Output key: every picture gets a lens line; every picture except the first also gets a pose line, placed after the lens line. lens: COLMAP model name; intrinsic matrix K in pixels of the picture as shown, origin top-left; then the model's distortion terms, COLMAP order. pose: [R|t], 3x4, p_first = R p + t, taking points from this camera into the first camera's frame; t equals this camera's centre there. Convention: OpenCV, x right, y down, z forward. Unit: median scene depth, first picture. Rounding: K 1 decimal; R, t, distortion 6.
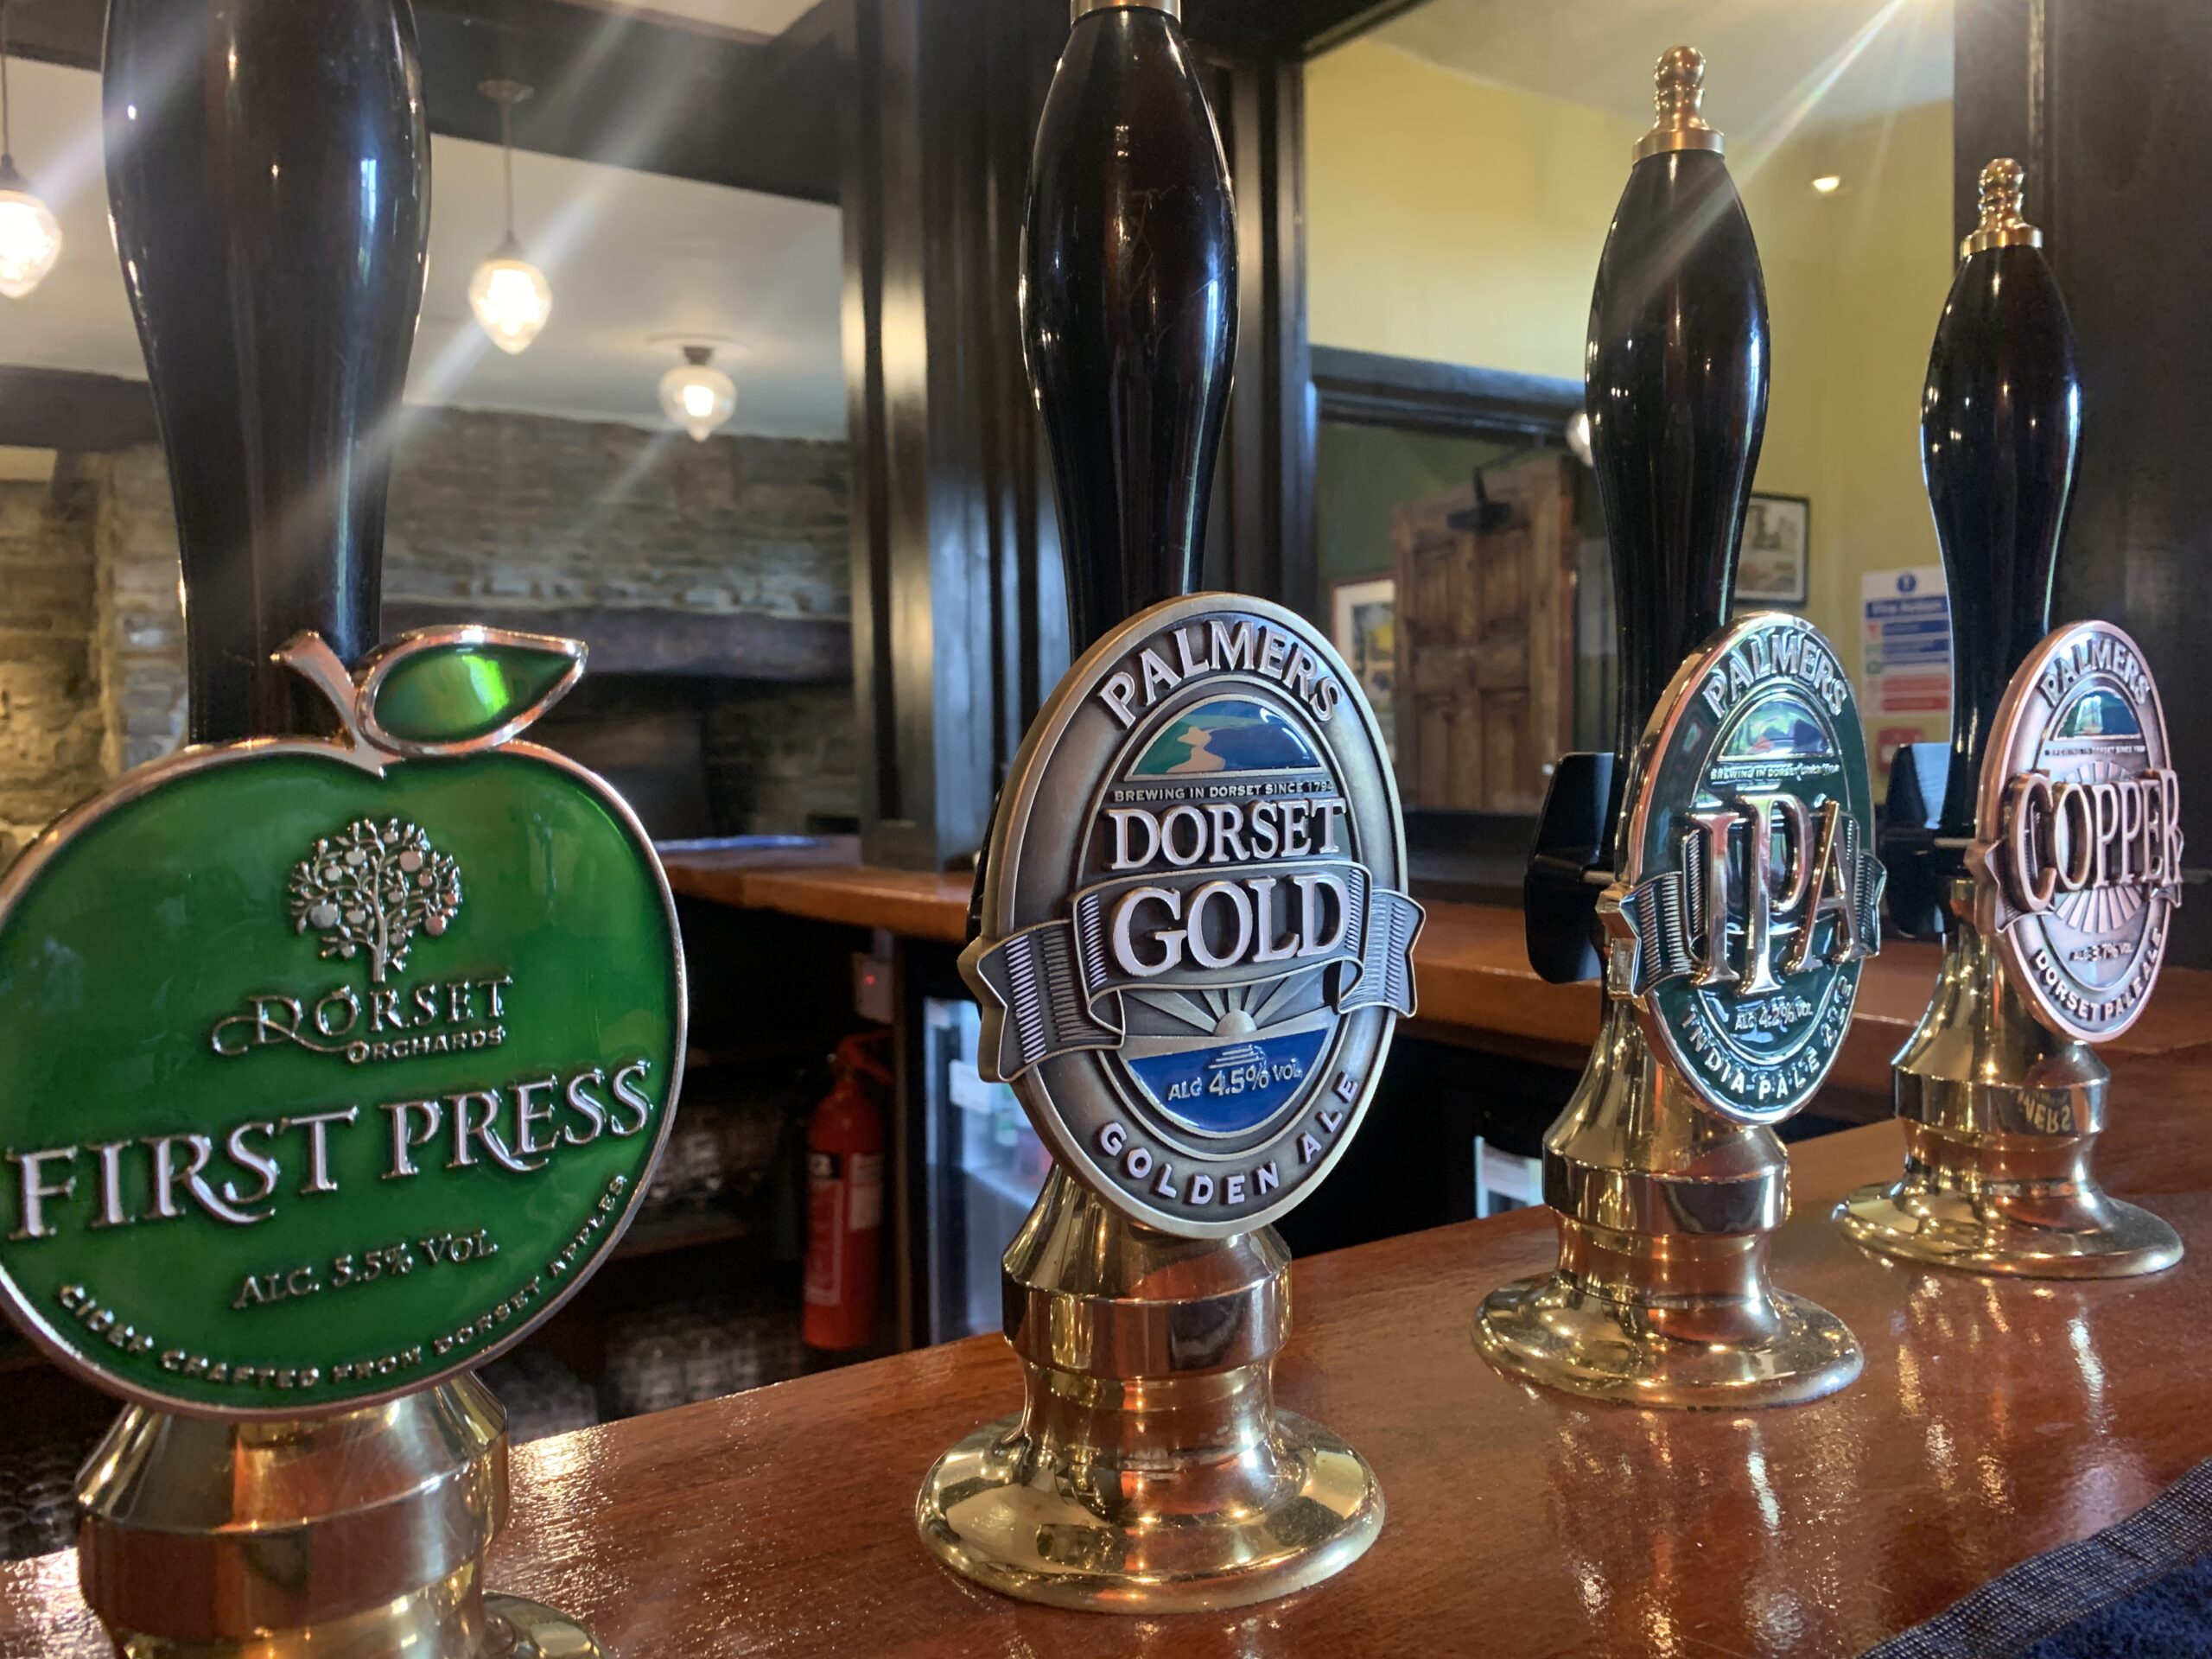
lens RADIAL K [[1707.8, 0, 1050.5], [0, 1707.8, 791.0], [0, 0, 1]] dist [0.017800, 0.002831]
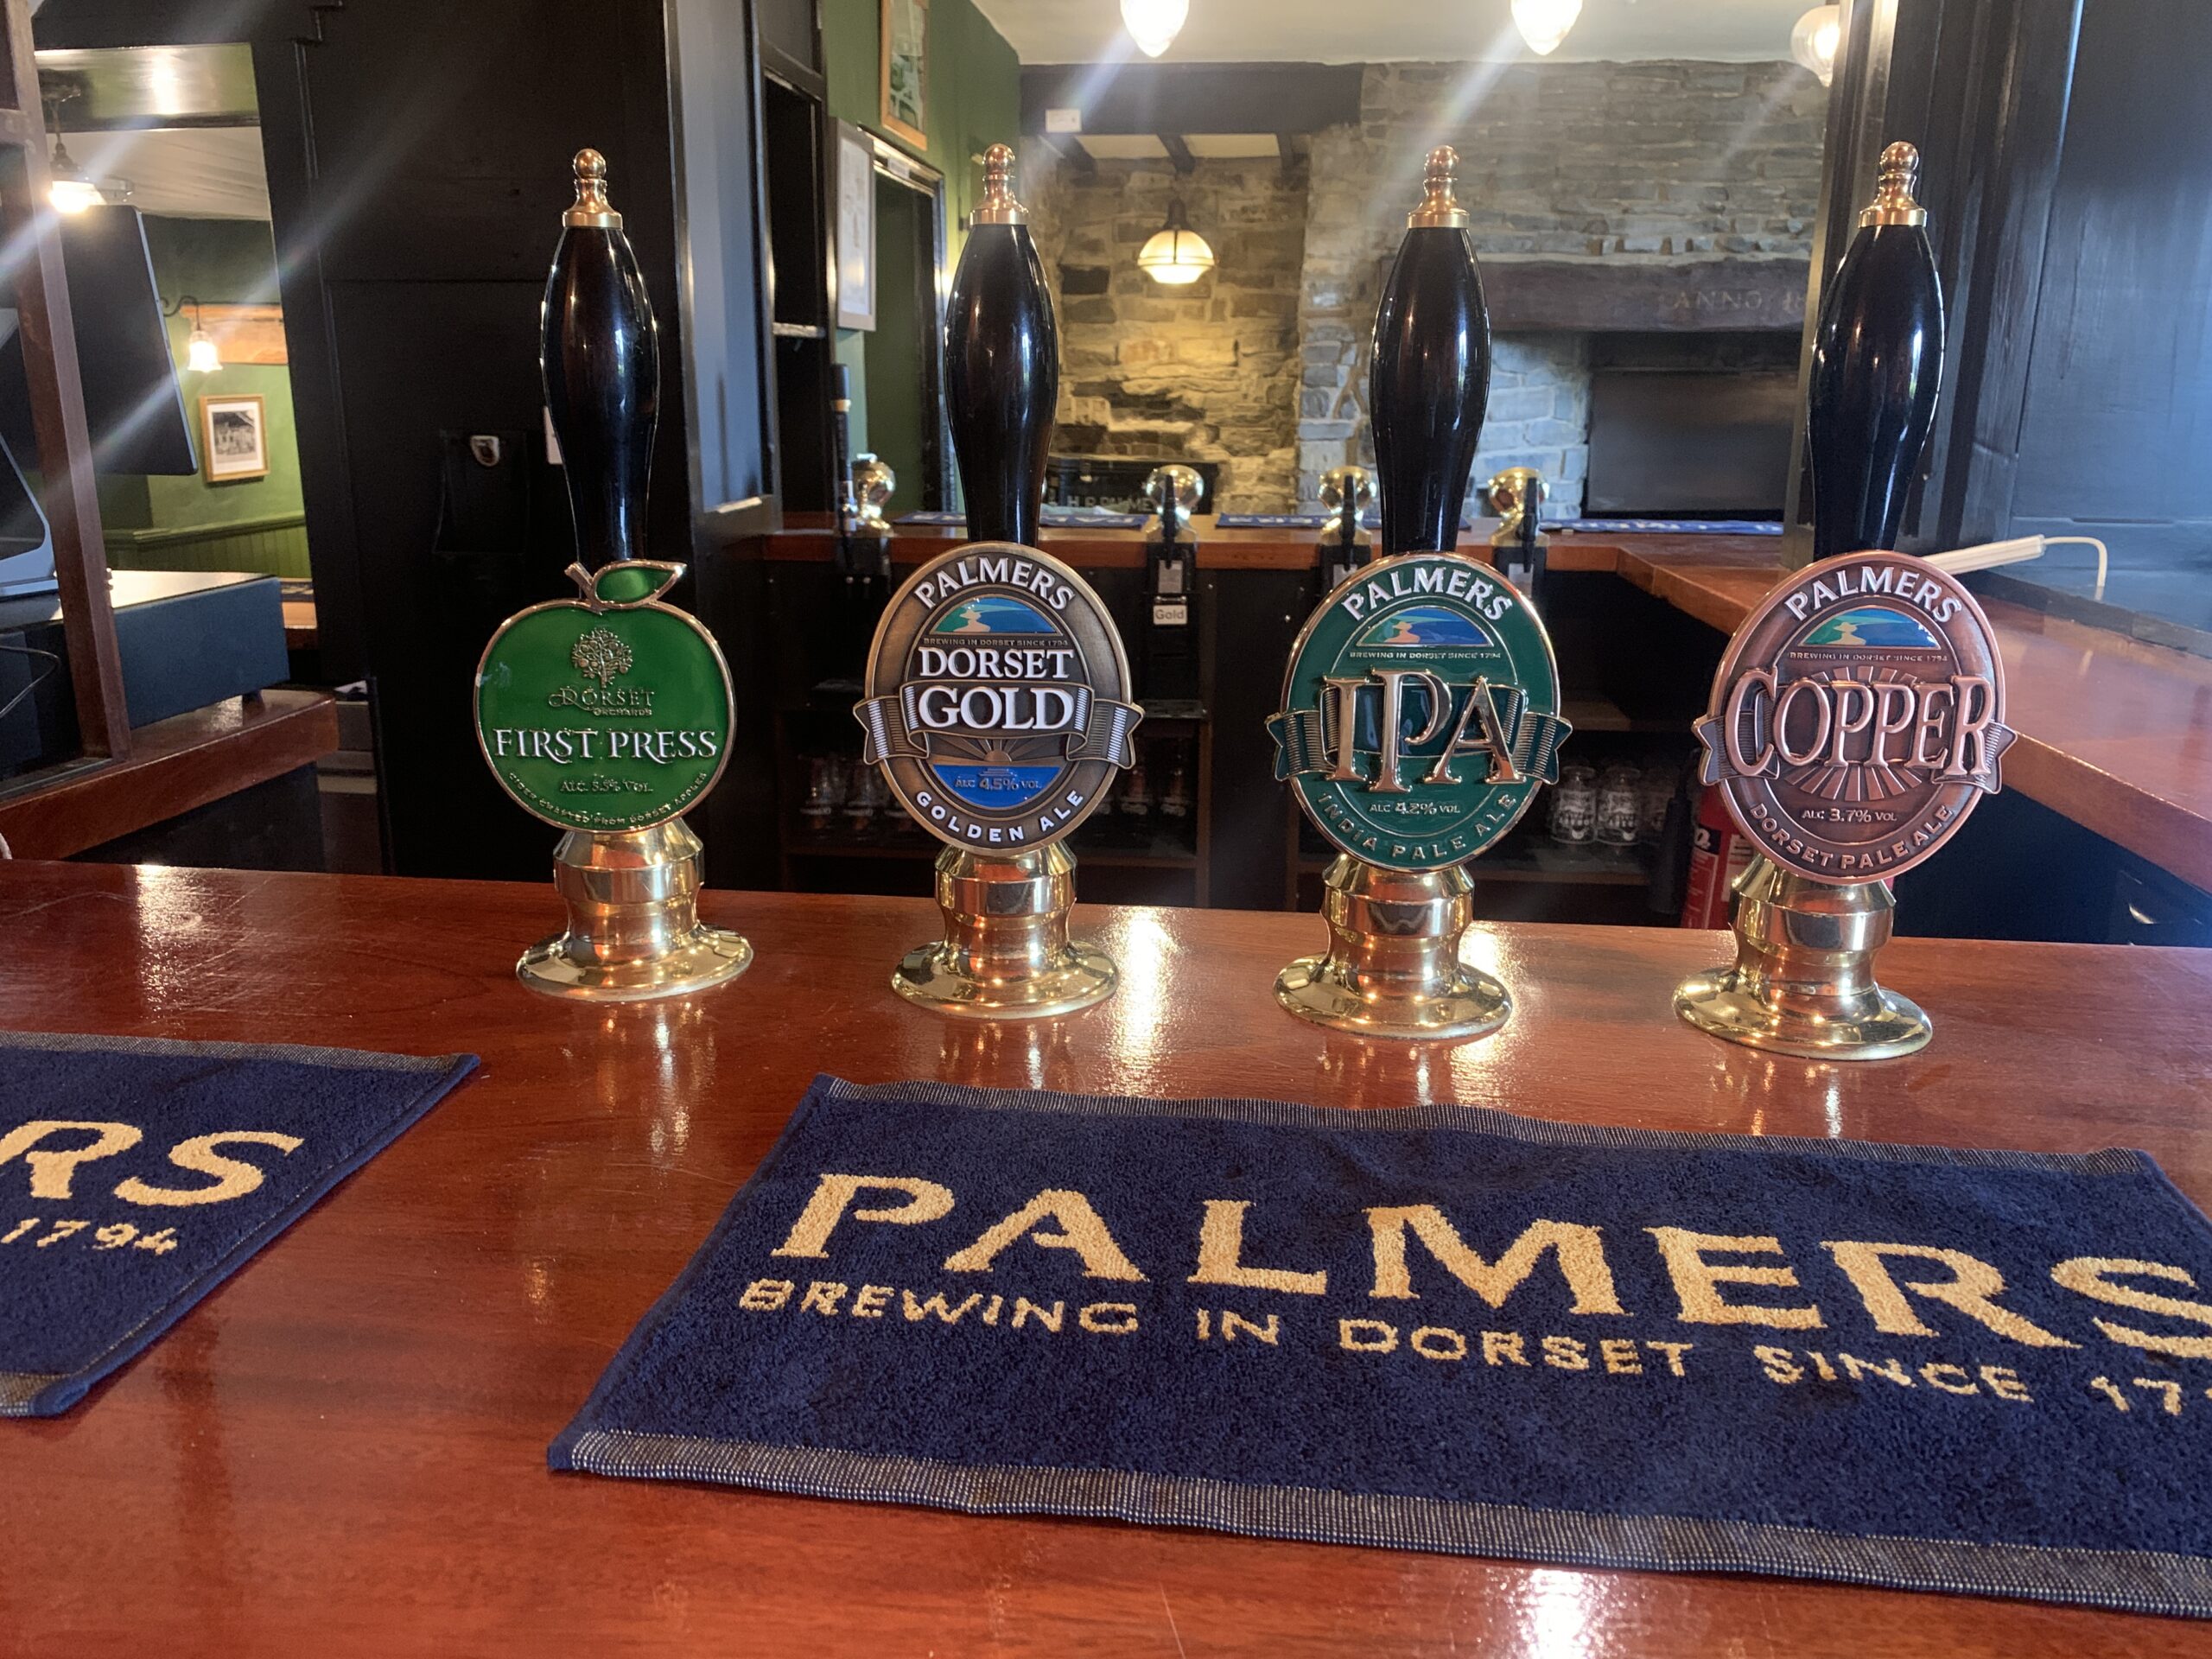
lens RADIAL K [[1707.8, 0, 1107.3], [0, 1707.8, 831.1], [0, 0, 1]] dist [0.017800, 0.002831]
pose [[0.774542, 0.191037, -0.602984, 1.445061], [-0.041857, 0.966691, 0.252501, -0.294875], [0.631136, -0.170333, 0.756739, -0.463121]]
